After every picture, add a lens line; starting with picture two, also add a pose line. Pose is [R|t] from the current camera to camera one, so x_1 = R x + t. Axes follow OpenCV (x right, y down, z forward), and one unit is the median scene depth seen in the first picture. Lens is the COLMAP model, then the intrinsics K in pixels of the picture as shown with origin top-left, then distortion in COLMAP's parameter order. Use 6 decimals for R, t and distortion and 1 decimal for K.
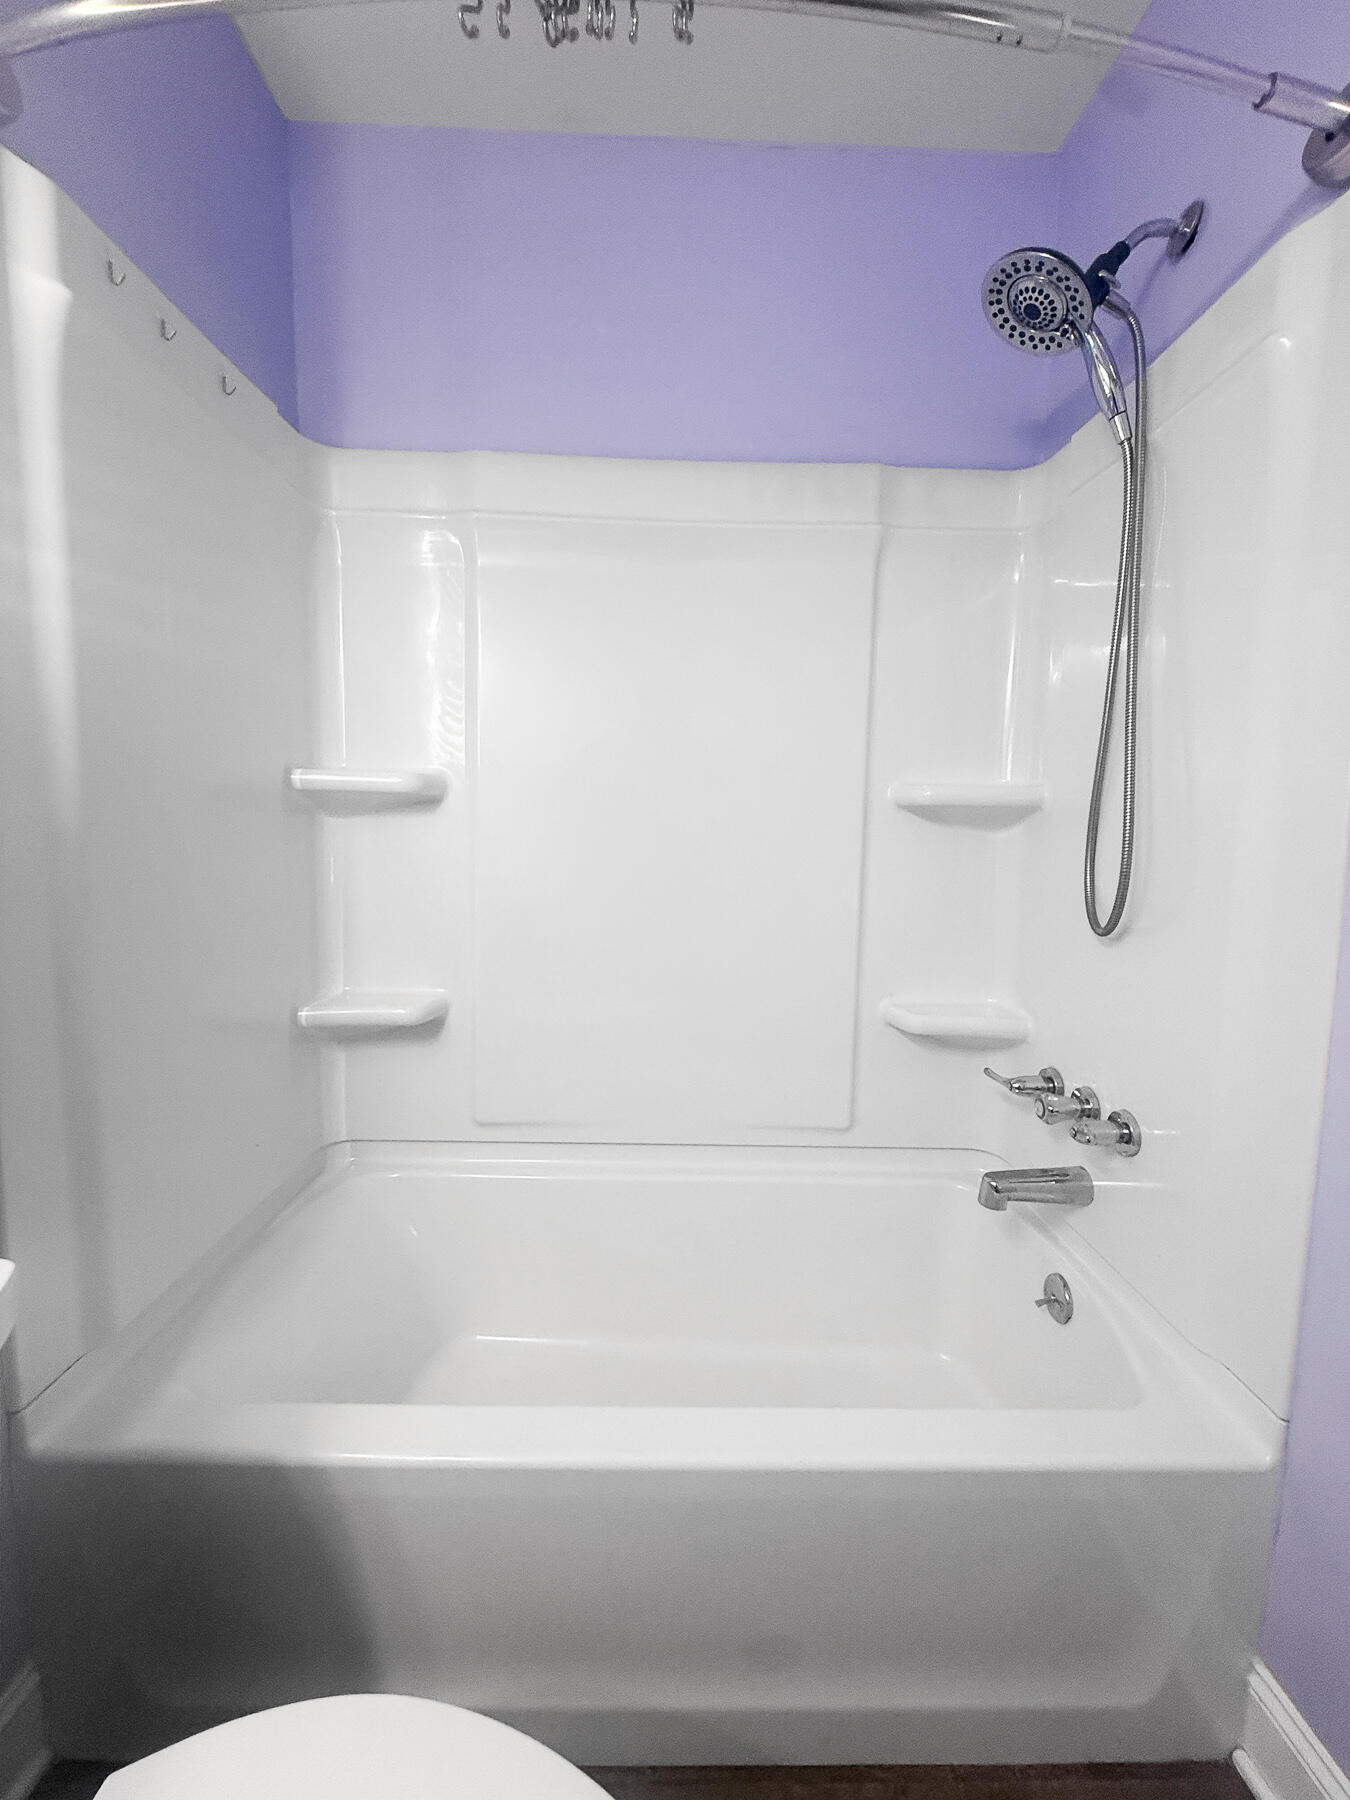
lens RADIAL K [[716.2, 0, 665.4], [0, 716.2, 894.4], [0, 0, 1]] dist [-0.000630, -0.000567]
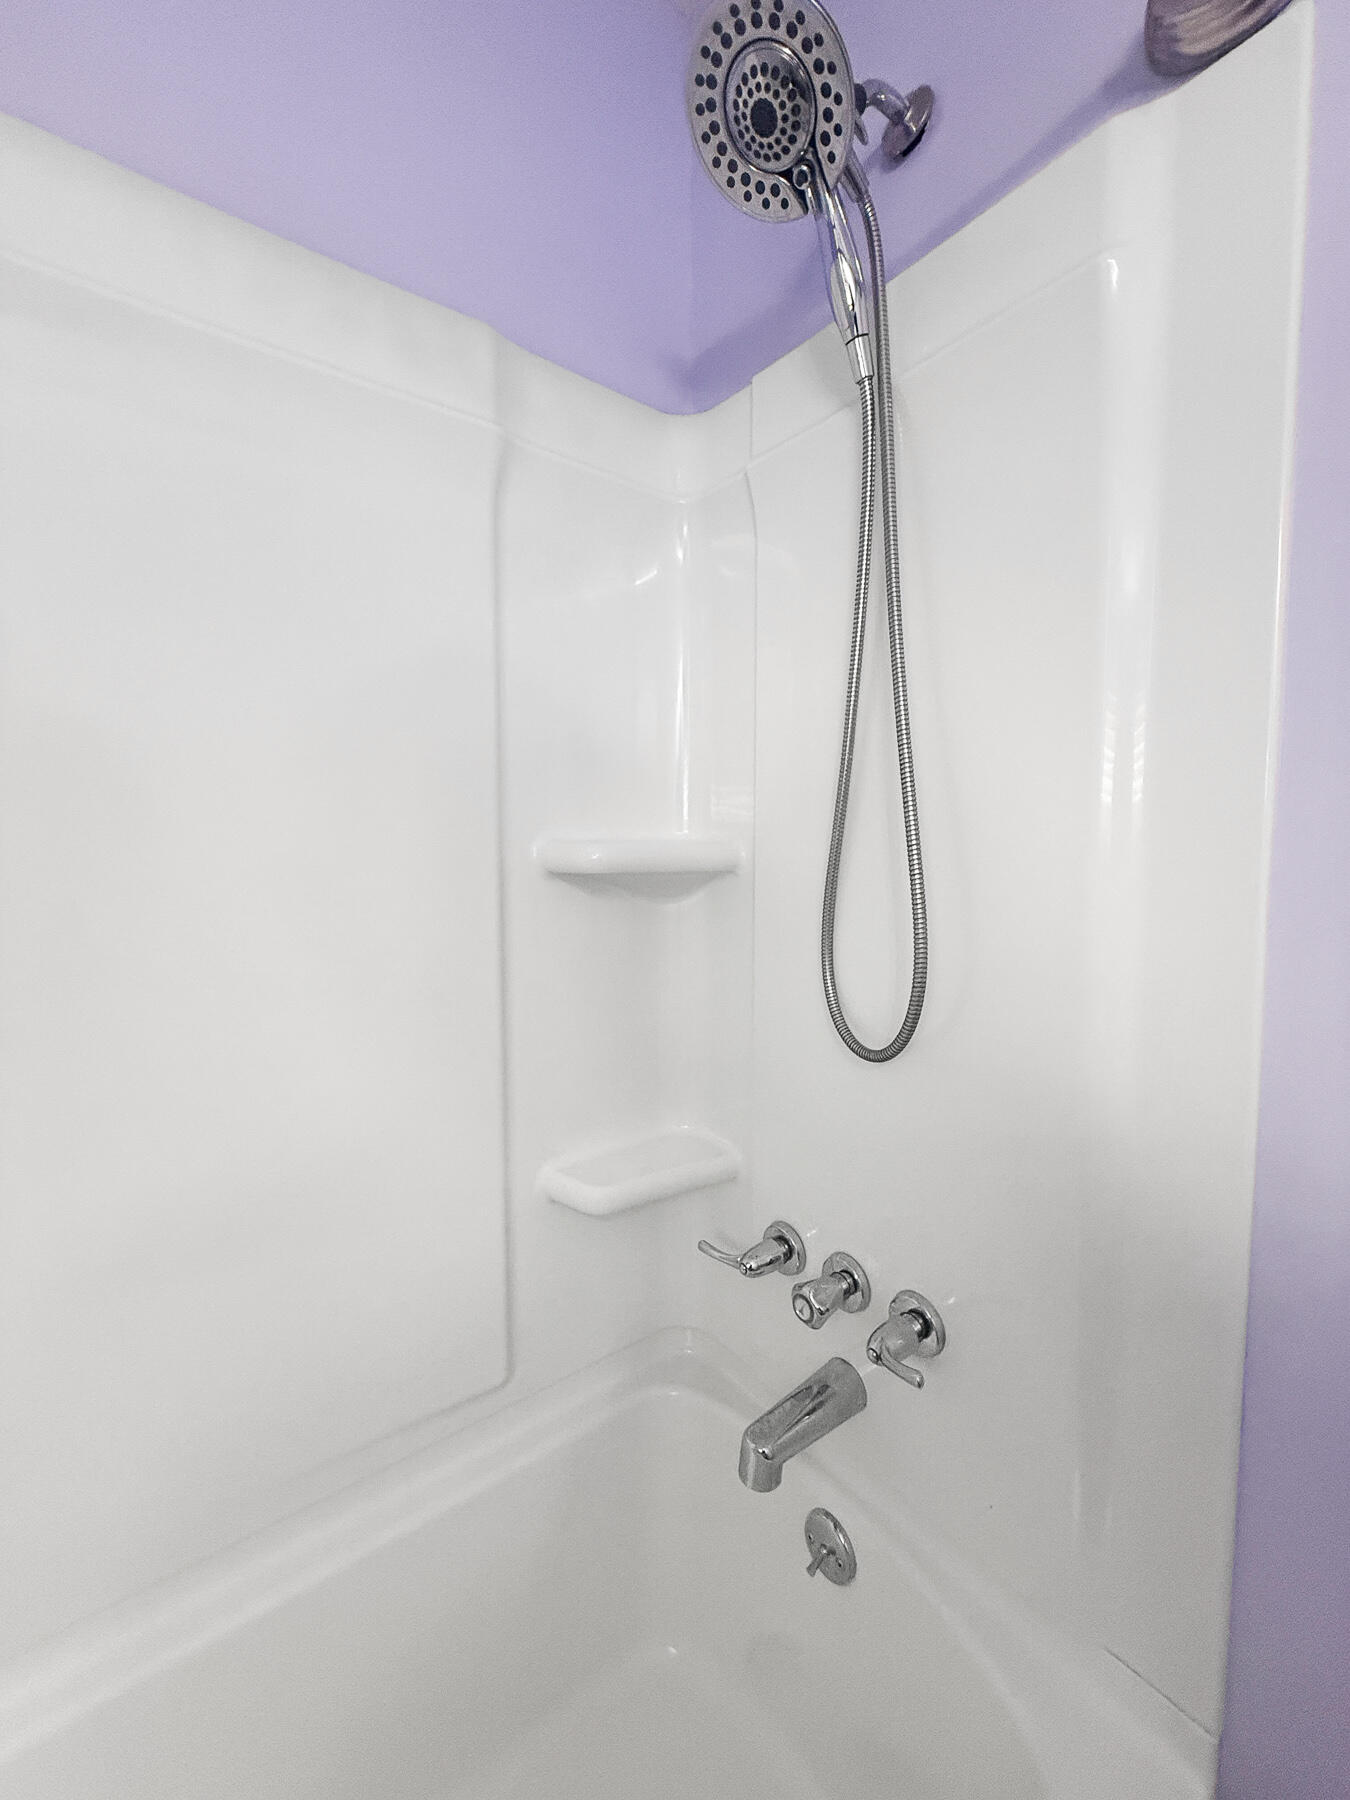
lens RADIAL K [[716.2, 0, 679.7], [0, 716.2, 892.4], [0, 0, 1]] dist [-0.000630, -0.000567]
pose [[0.788191, -0.059540, 0.612544, 0.019000], [0.073279, 0.997308, 0.002647, -0.106910], [-0.611052, 0.042800, 0.790432, 0.450618]]
